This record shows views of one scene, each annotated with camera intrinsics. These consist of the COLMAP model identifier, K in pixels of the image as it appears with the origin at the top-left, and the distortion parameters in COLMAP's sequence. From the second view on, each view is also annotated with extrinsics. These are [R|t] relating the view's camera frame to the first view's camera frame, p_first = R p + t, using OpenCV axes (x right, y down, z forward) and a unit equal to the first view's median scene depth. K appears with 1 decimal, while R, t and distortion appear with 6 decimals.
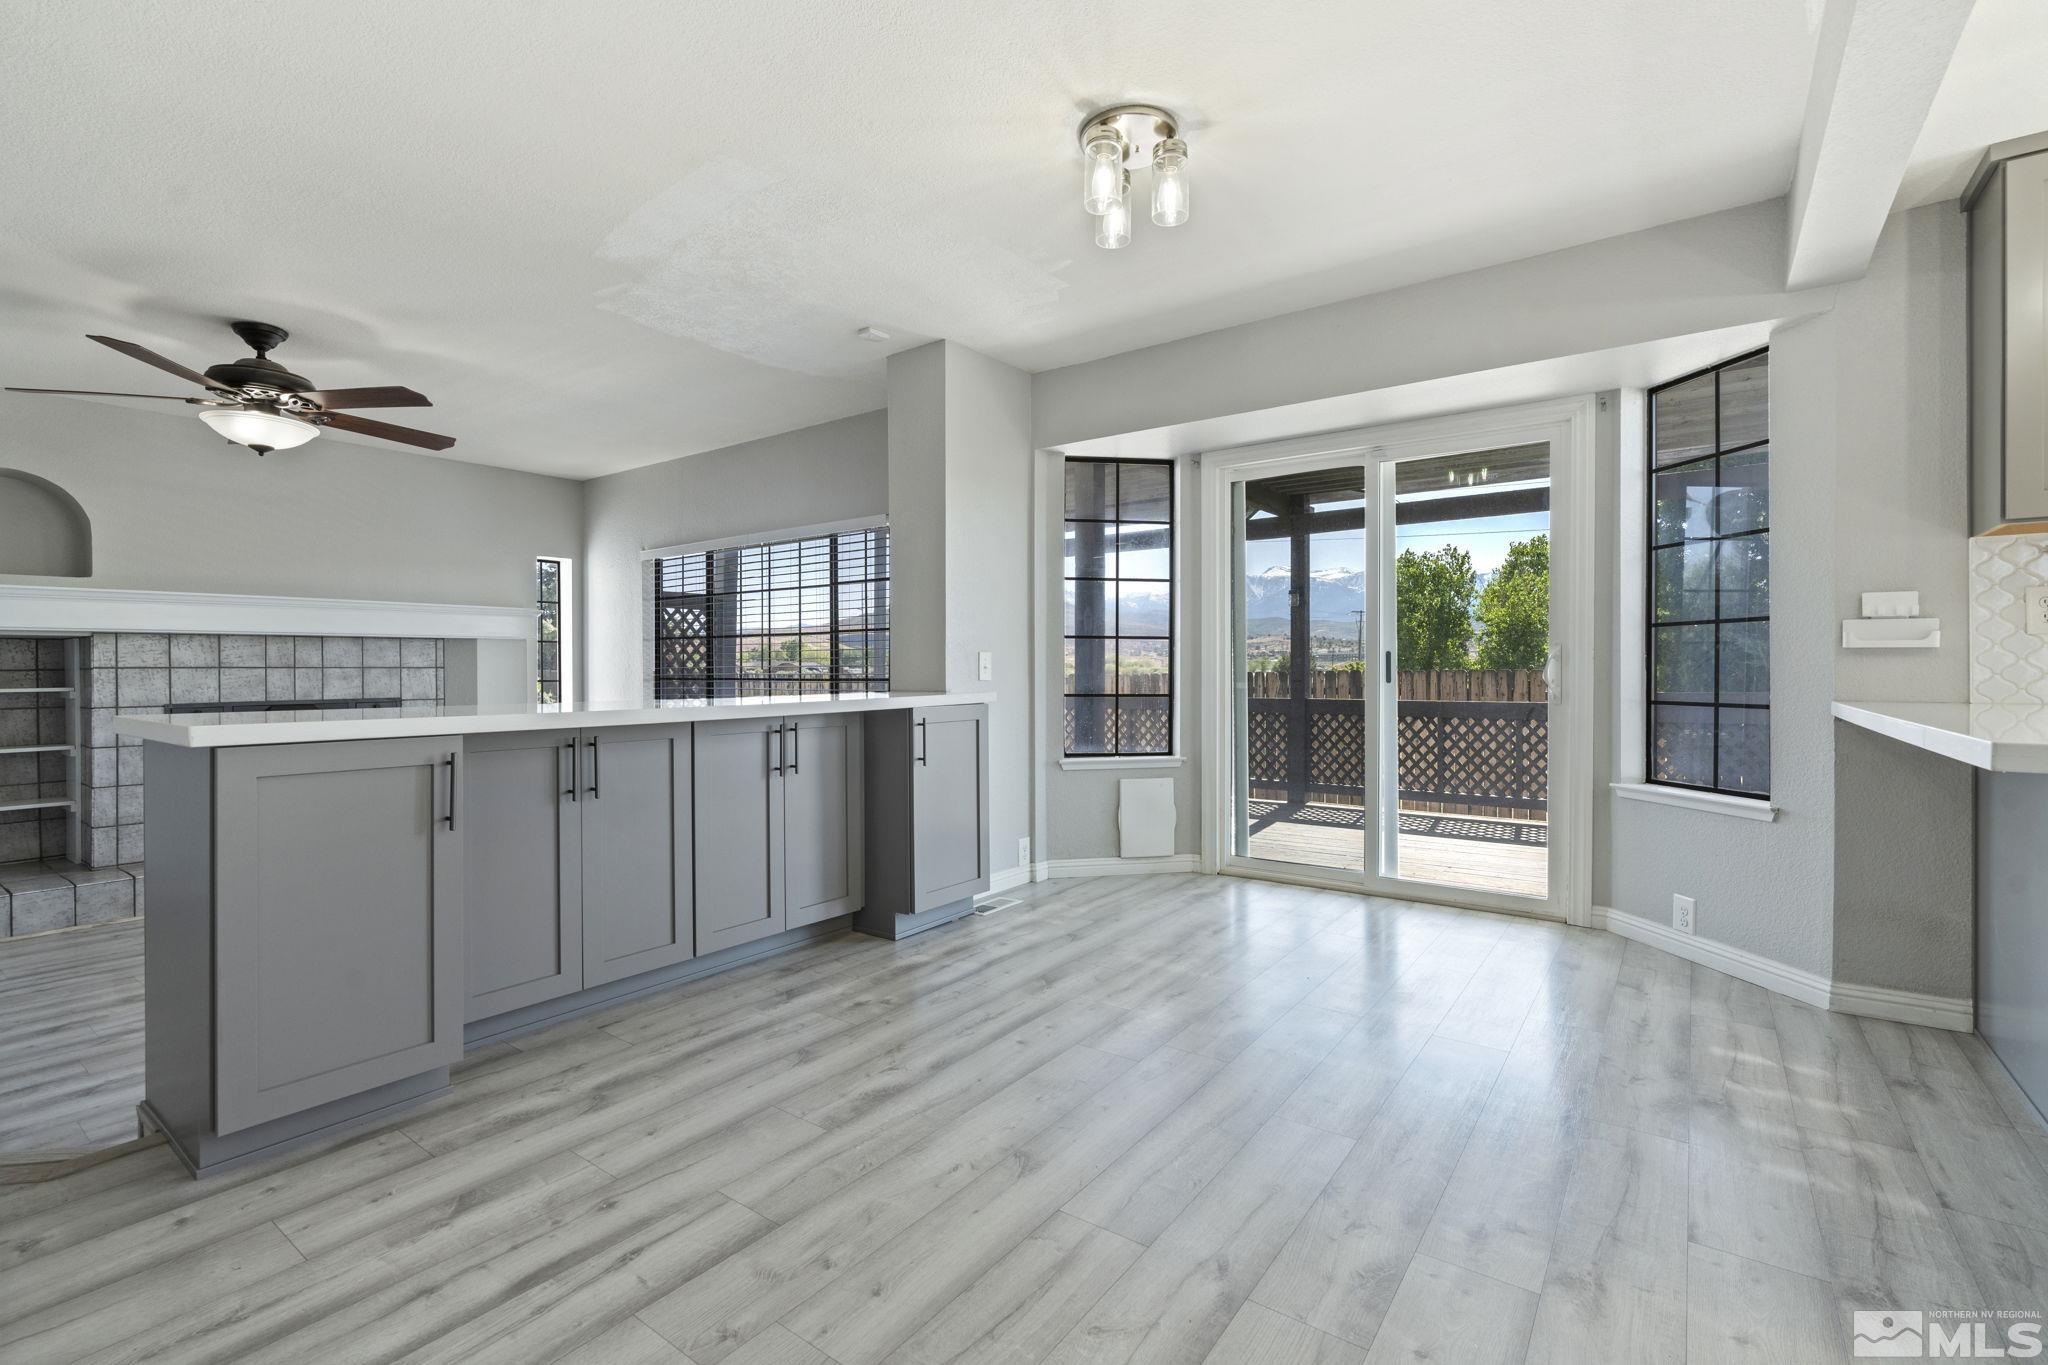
lens RADIAL K [[928.5, 0, 1025.6], [0, 928.5, 665.1], [0, 0, 1]] dist [-0.012209, 0.003220]
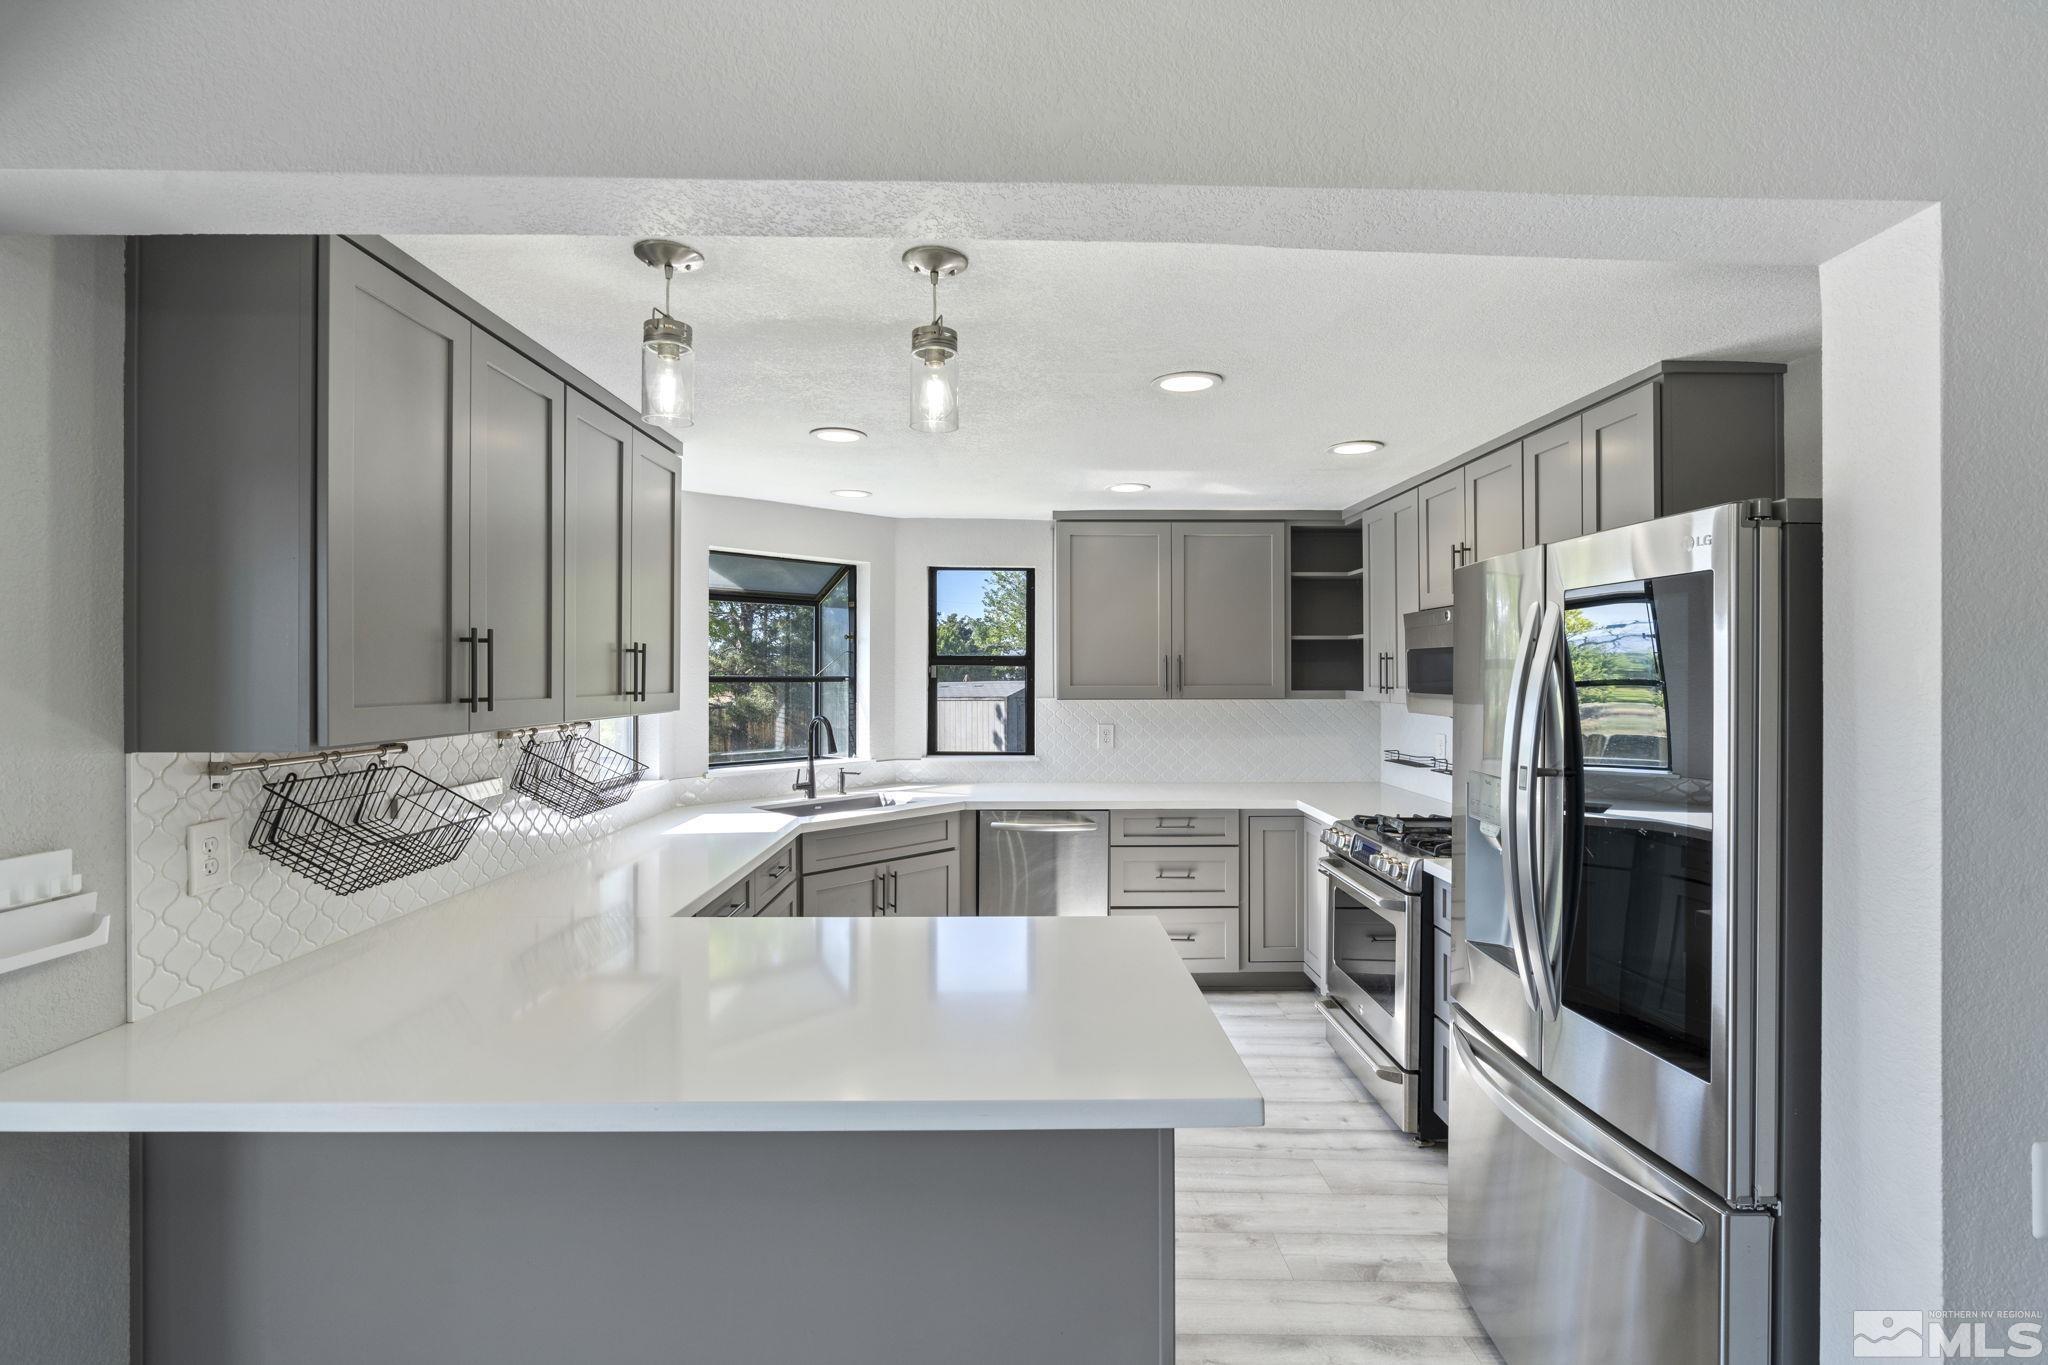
lens RADIAL K [[928.5, 0, 1031.9], [0, 928.5, 686.8], [0, 0, 1]] dist [-0.012209, 0.003220]
pose [[-0.613840, -0.005529, 0.789411, 0.122183], [0.001462, 0.999966, 0.008141, -0.126448], [-0.789429, 0.006152, -0.613811, 0.614324]]
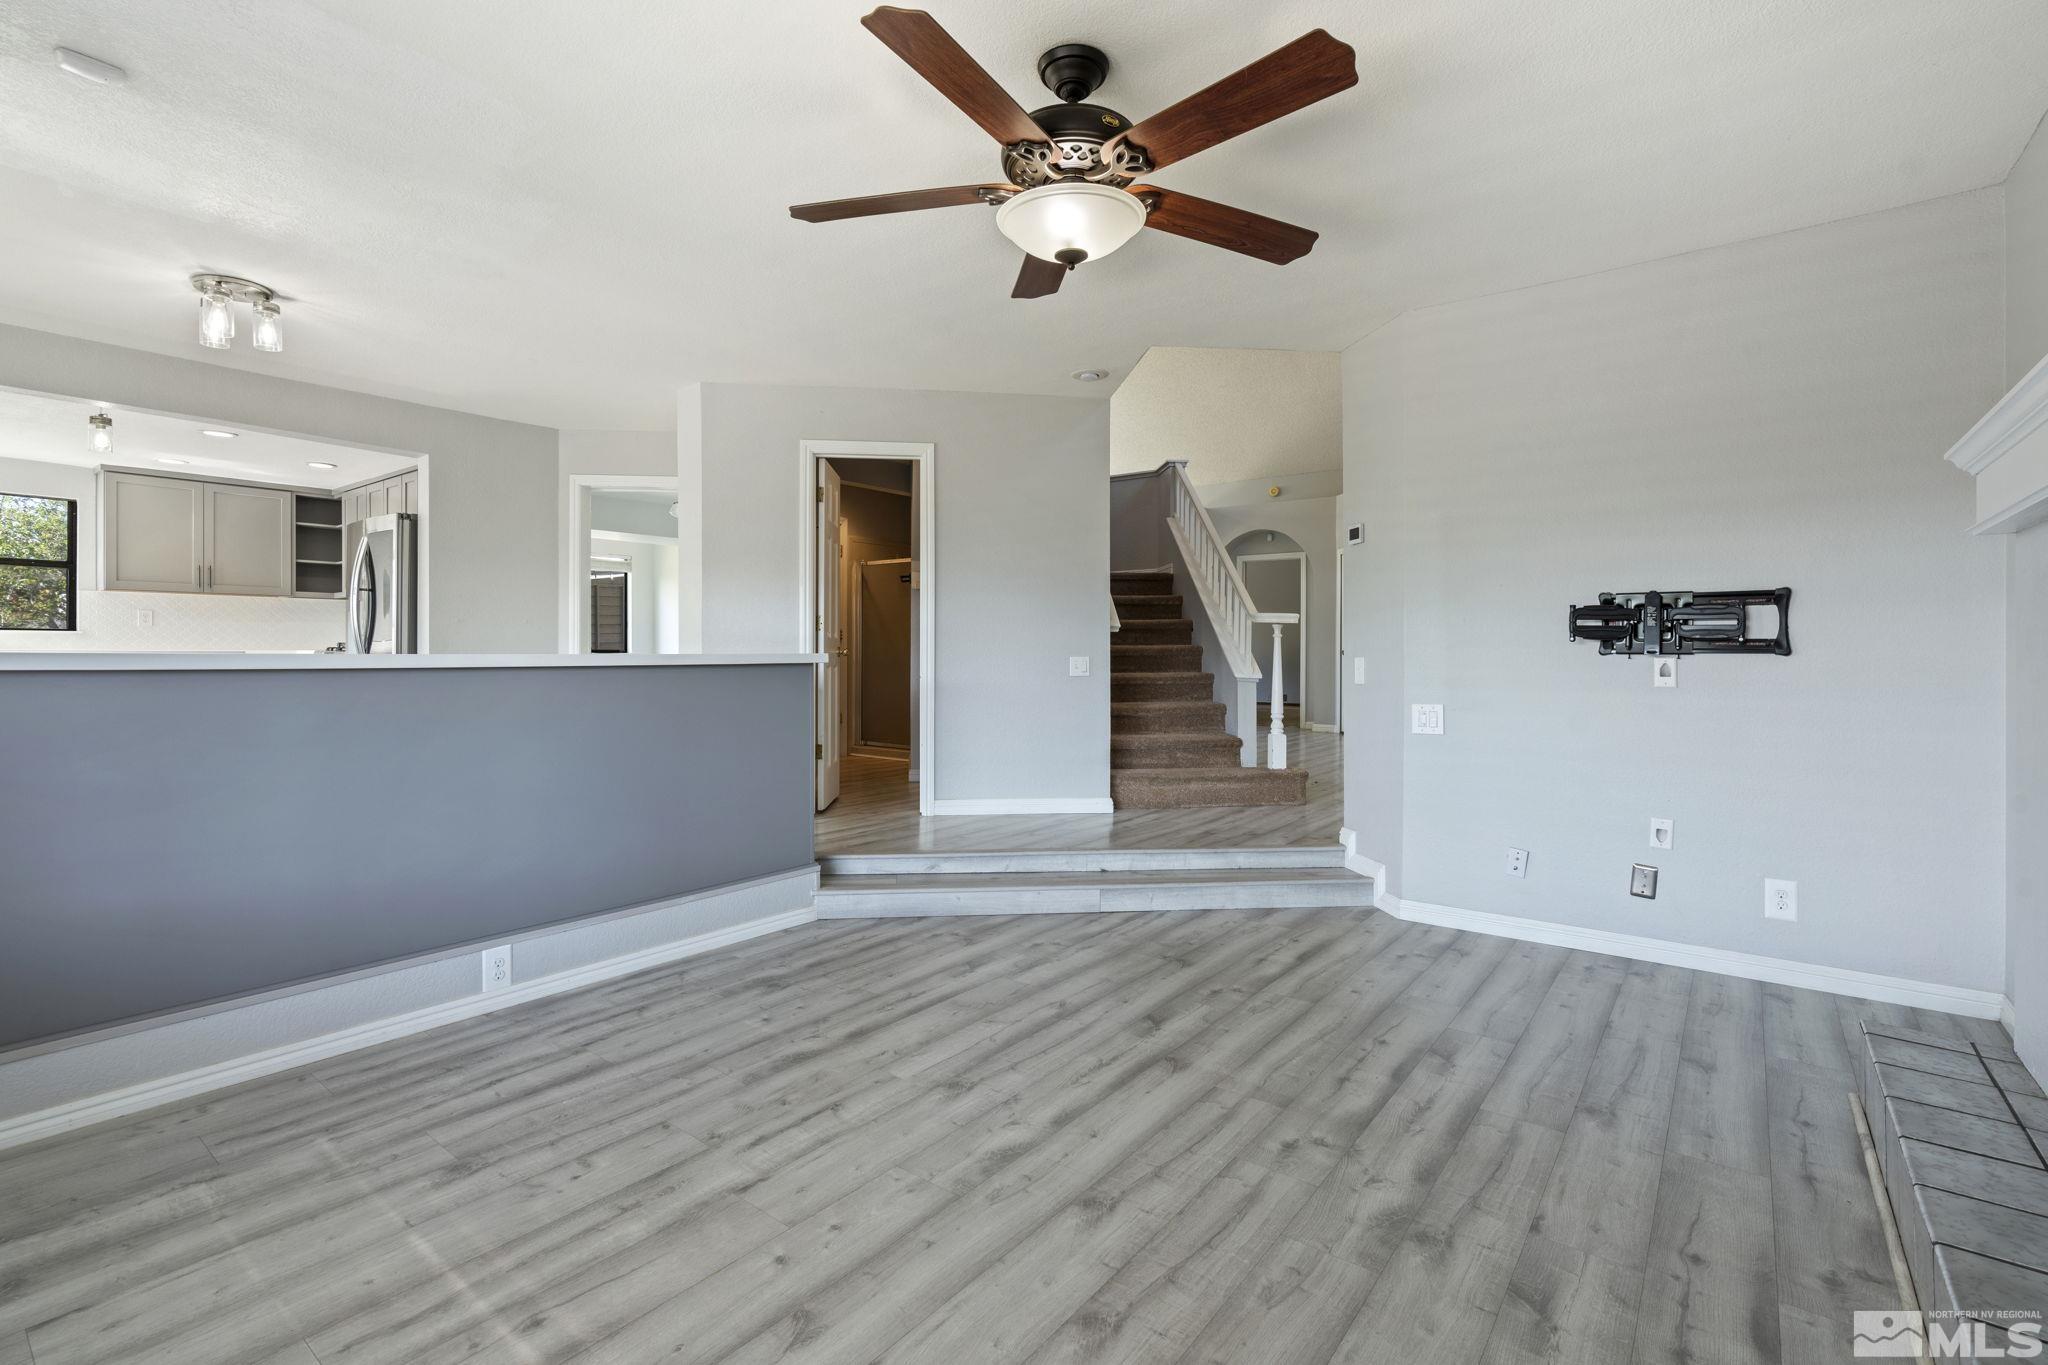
lens RADIAL K [[928.5, 0, 1029.3], [0, 928.5, 653.9], [0, 0, 1]] dist [-0.012209, 0.003220]
pose [[-0.999809, -0.001242, 0.019495, -0.817810], [-0.001316, 0.999992, -0.003798, 0.035406], [-0.019490, -0.003822, -0.999803, 1.640782]]
